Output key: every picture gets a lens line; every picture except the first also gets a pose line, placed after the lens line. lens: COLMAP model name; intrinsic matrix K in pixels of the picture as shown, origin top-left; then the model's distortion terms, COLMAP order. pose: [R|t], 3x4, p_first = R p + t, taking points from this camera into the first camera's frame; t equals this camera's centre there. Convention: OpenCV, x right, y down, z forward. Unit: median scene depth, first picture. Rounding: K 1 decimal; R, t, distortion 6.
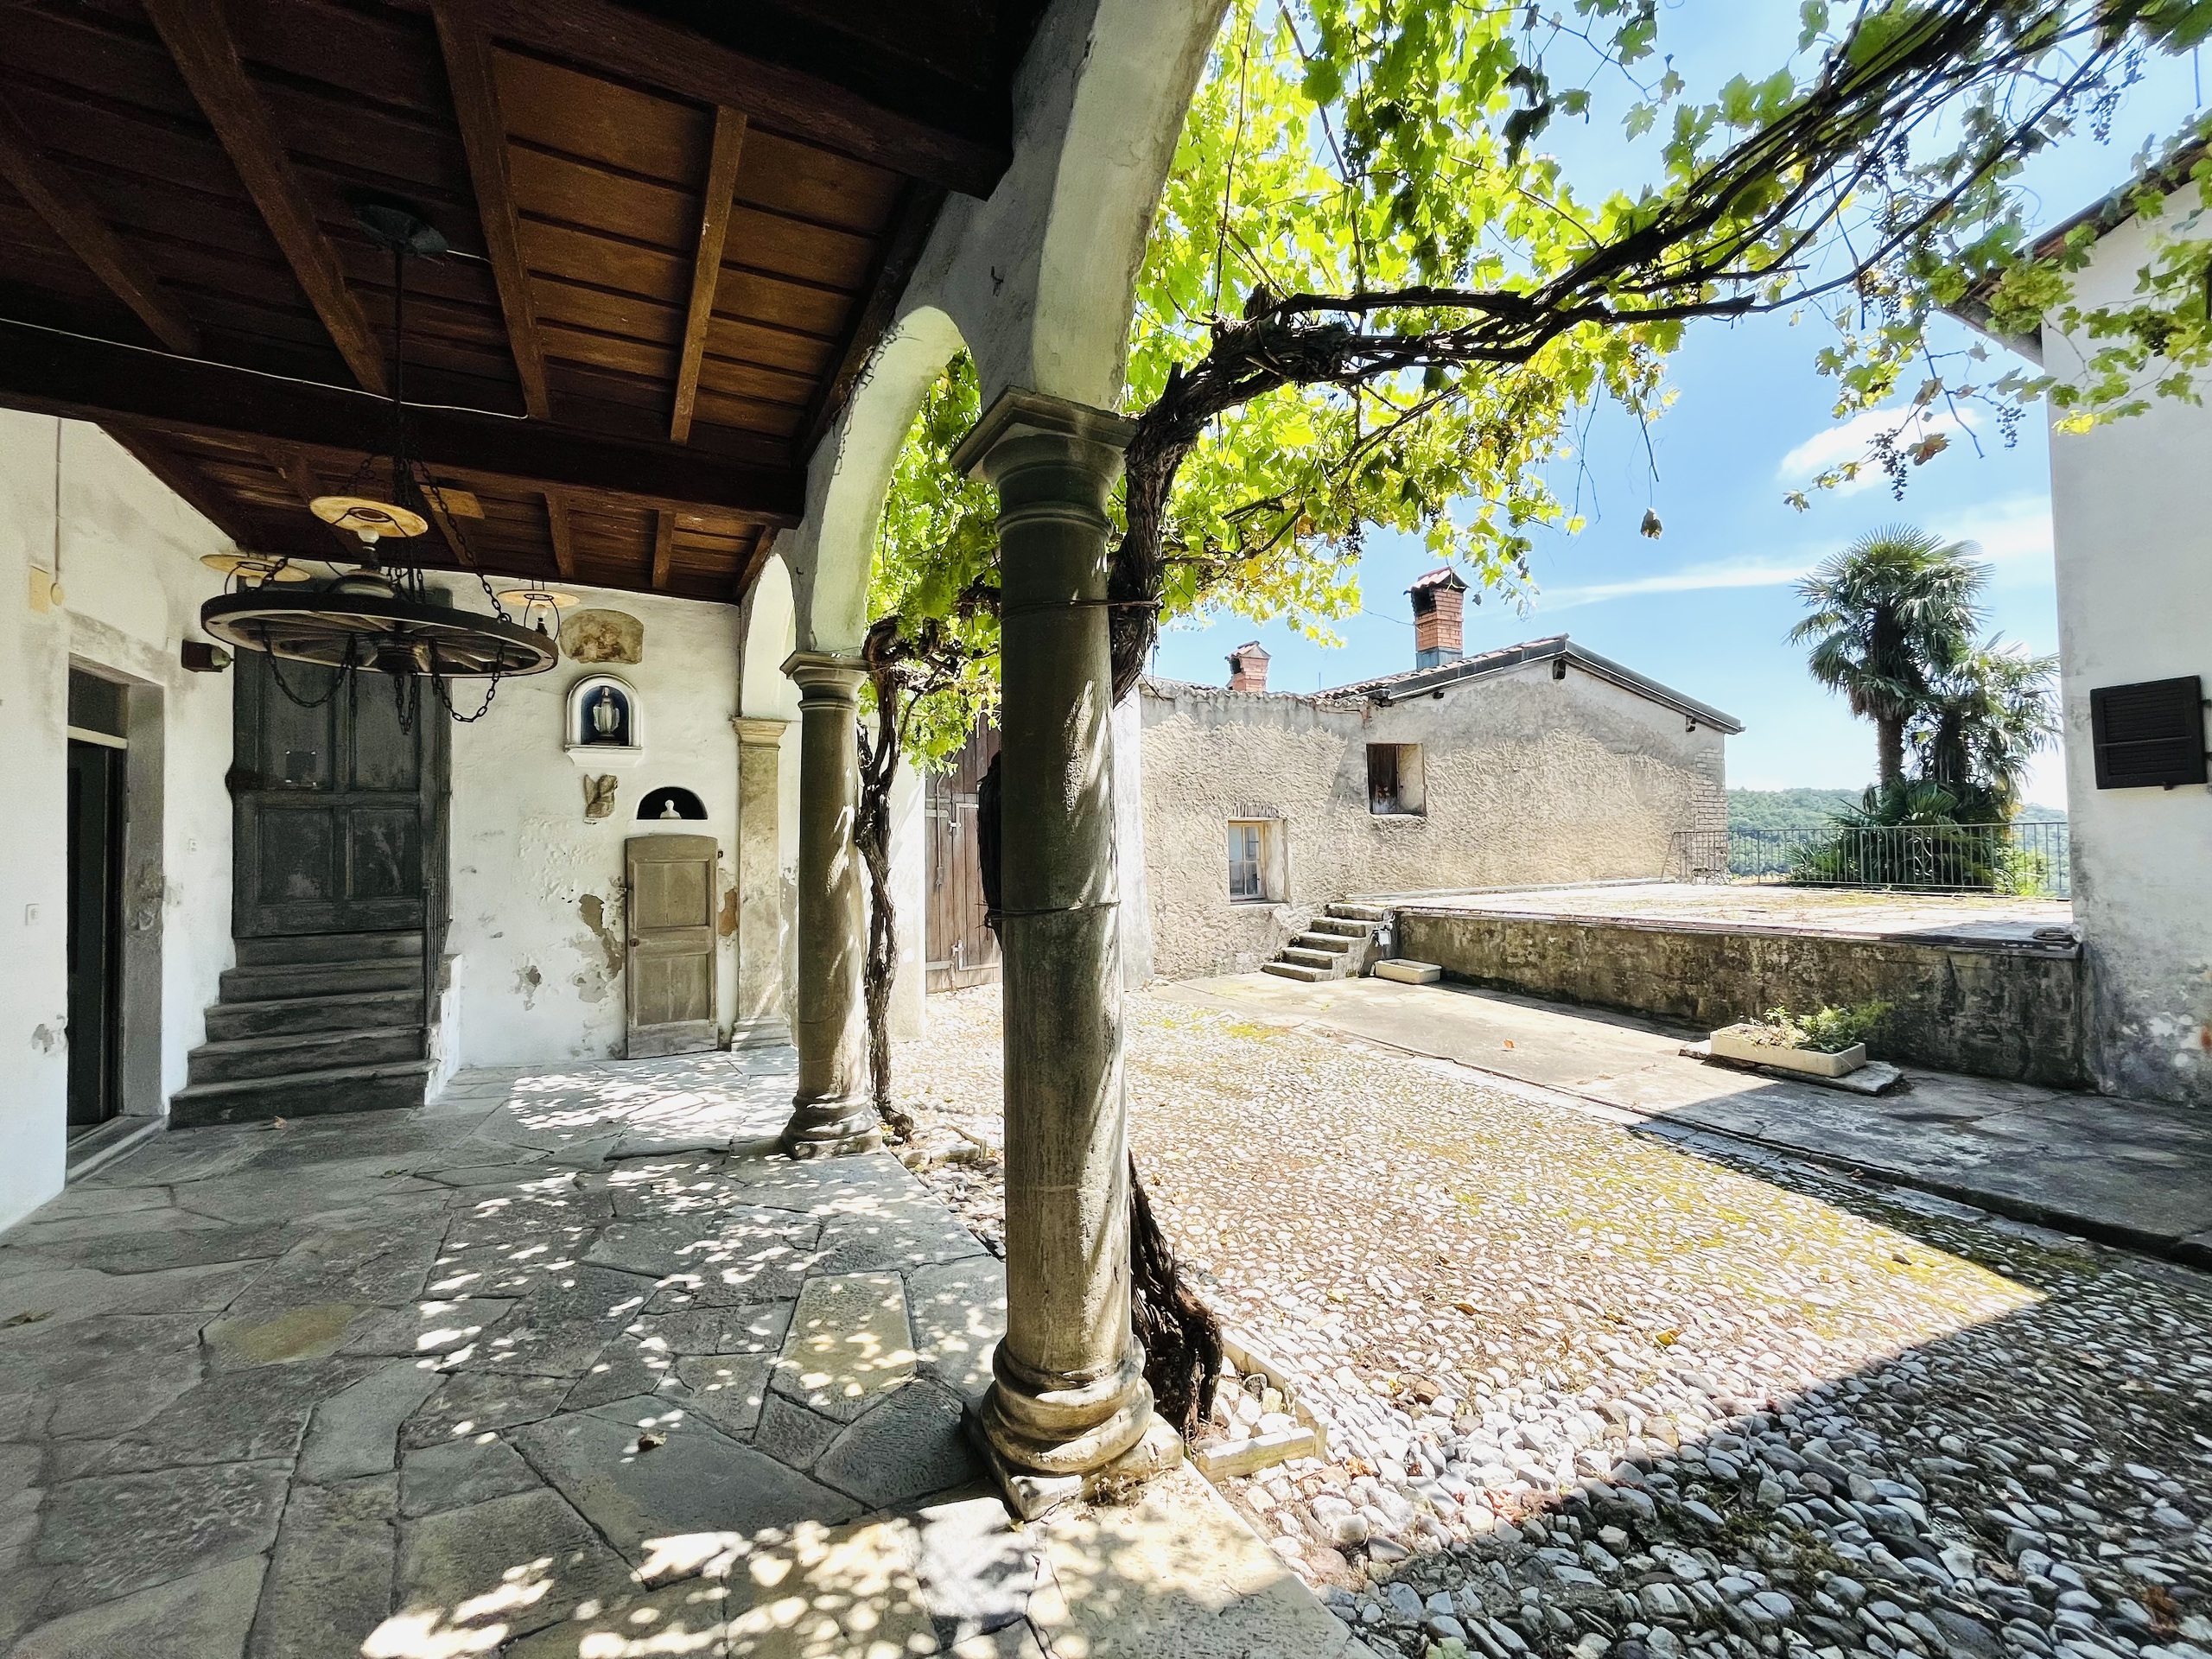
lens RADIAL K [[893.3, 0, 1106.0], [0, 893.3, 829.5], [0, 0, 1]] dist [-0.002013, -0.000085]
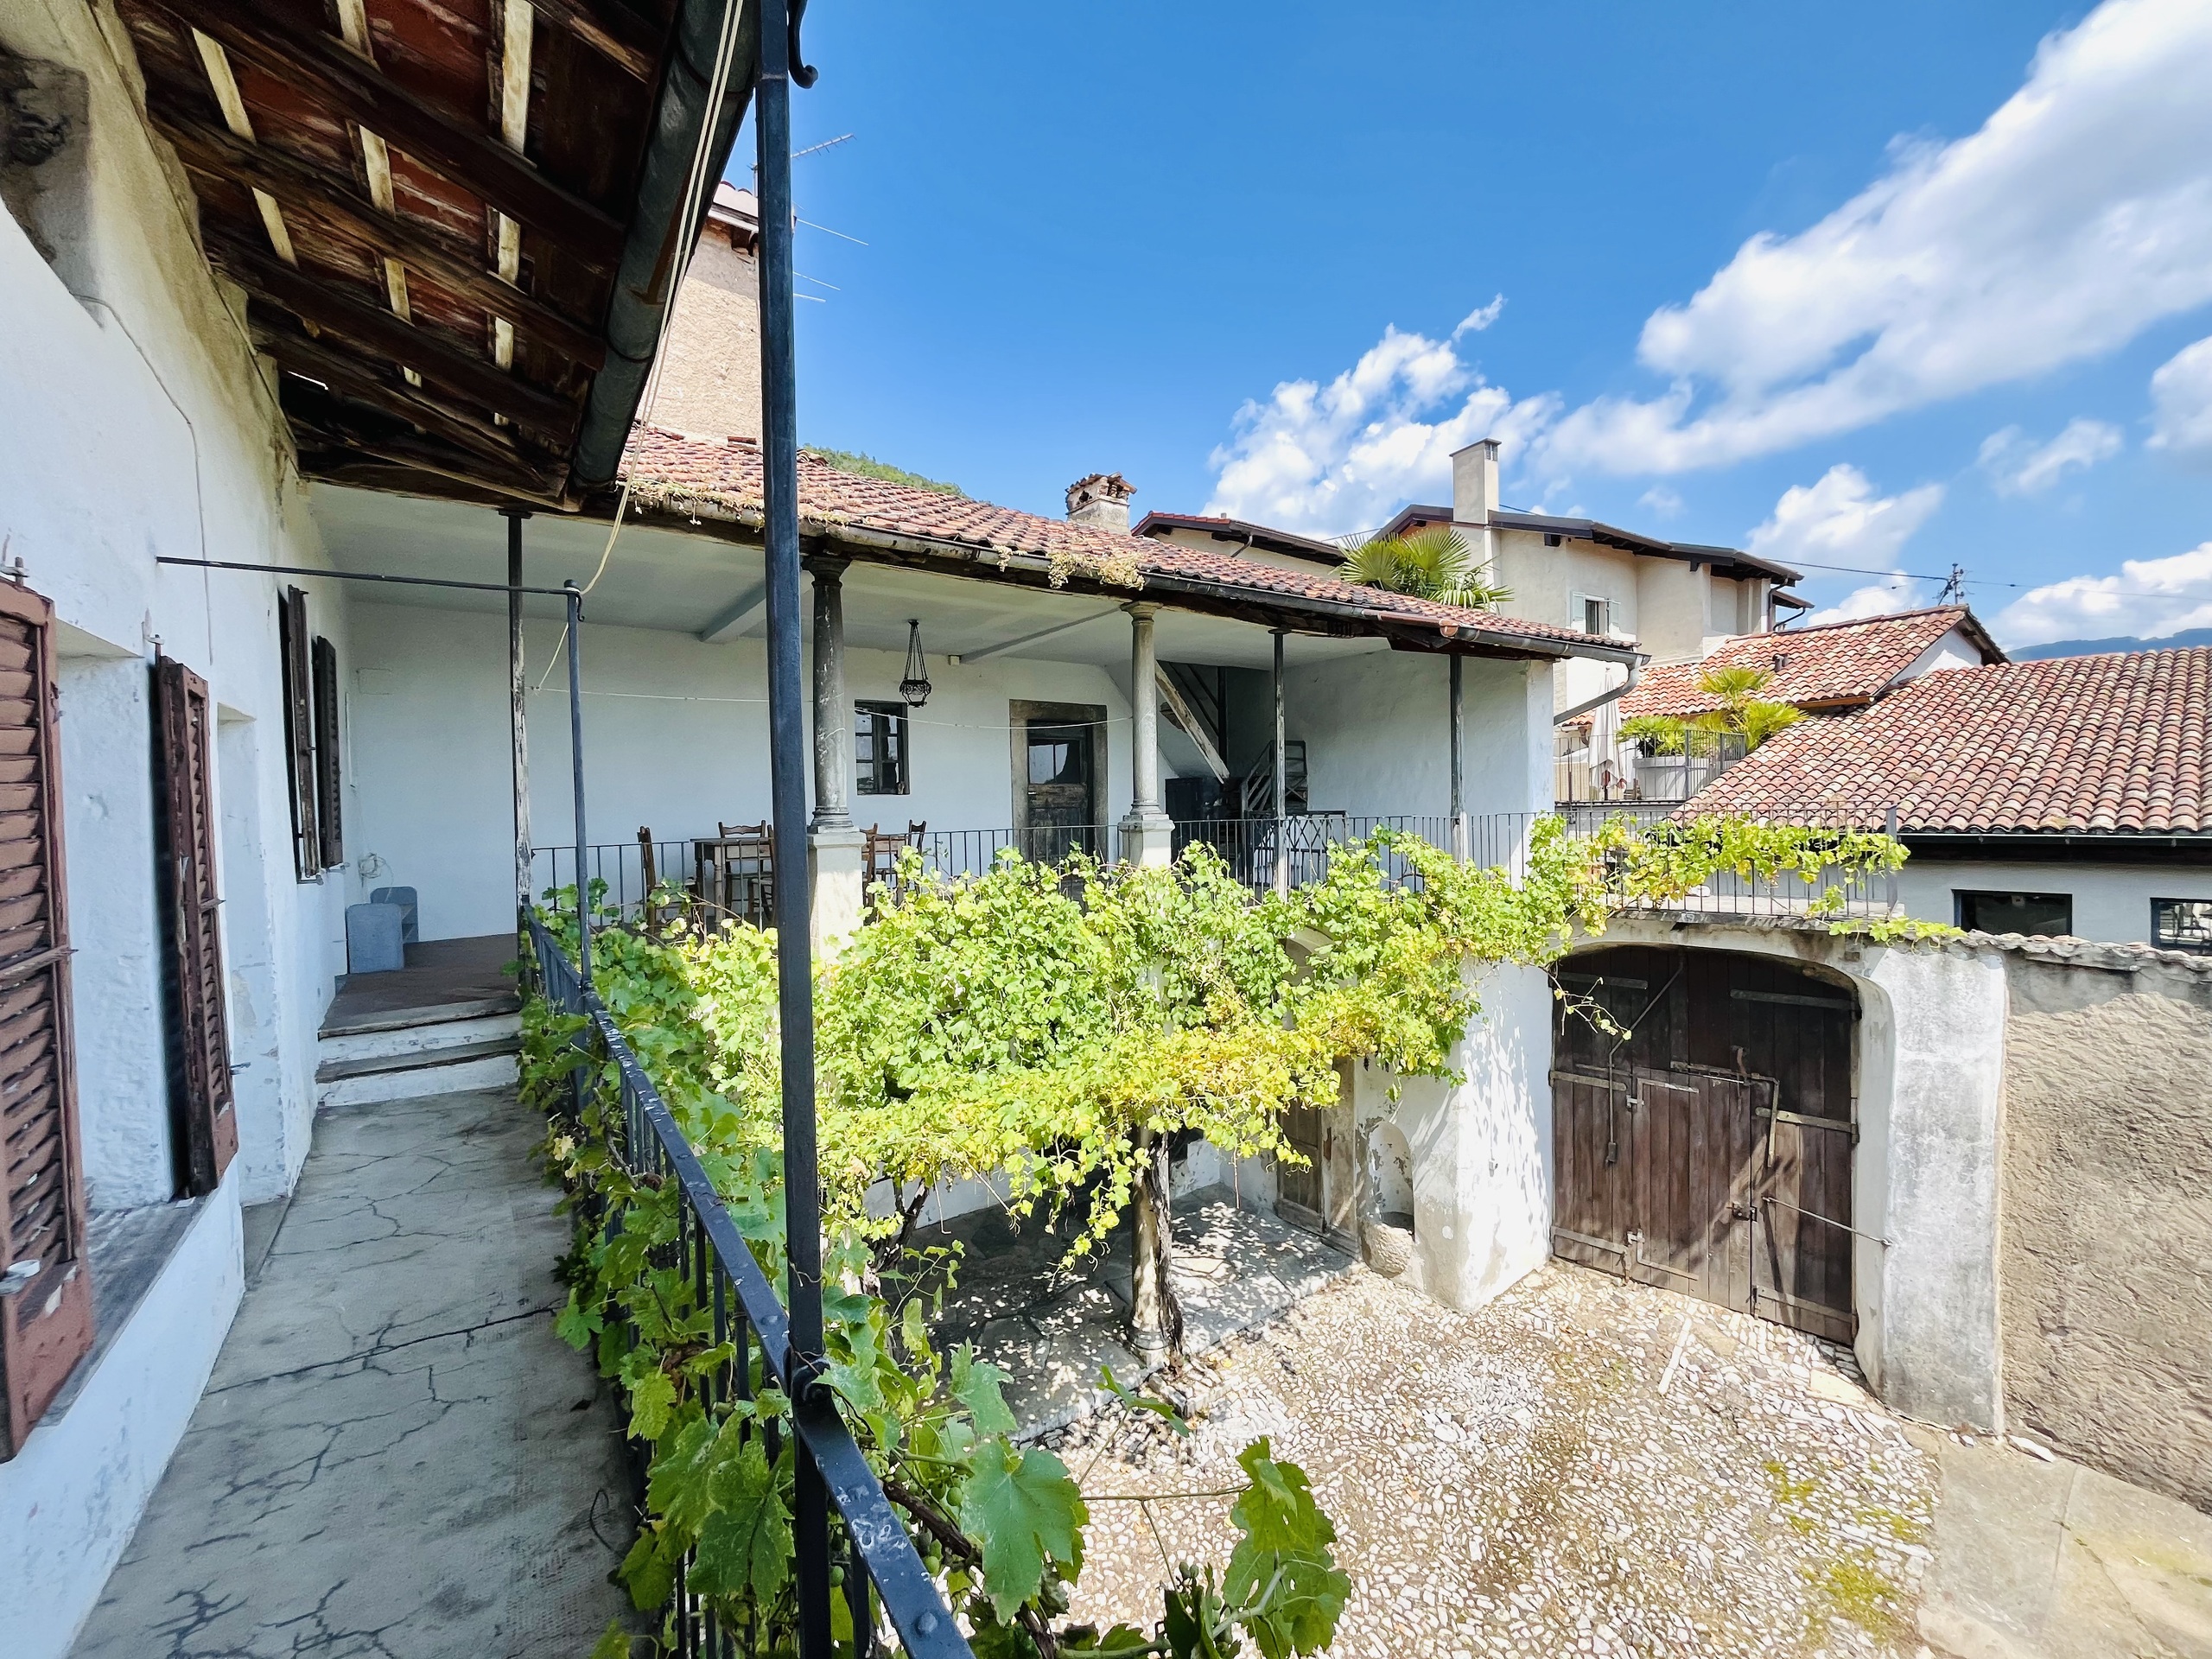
lens RADIAL K [[888.4, 0, 1106.0], [0, 888.4, 829.5], [0, 0, 1]] dist [-0.002481, -0.000831]
pose [[0.125481, 0.039993, -0.991290, 0.548390], [0.039077, 0.998213, 0.045219, -0.291217], [0.991326, -0.044411, 0.123694, 0.319327]]
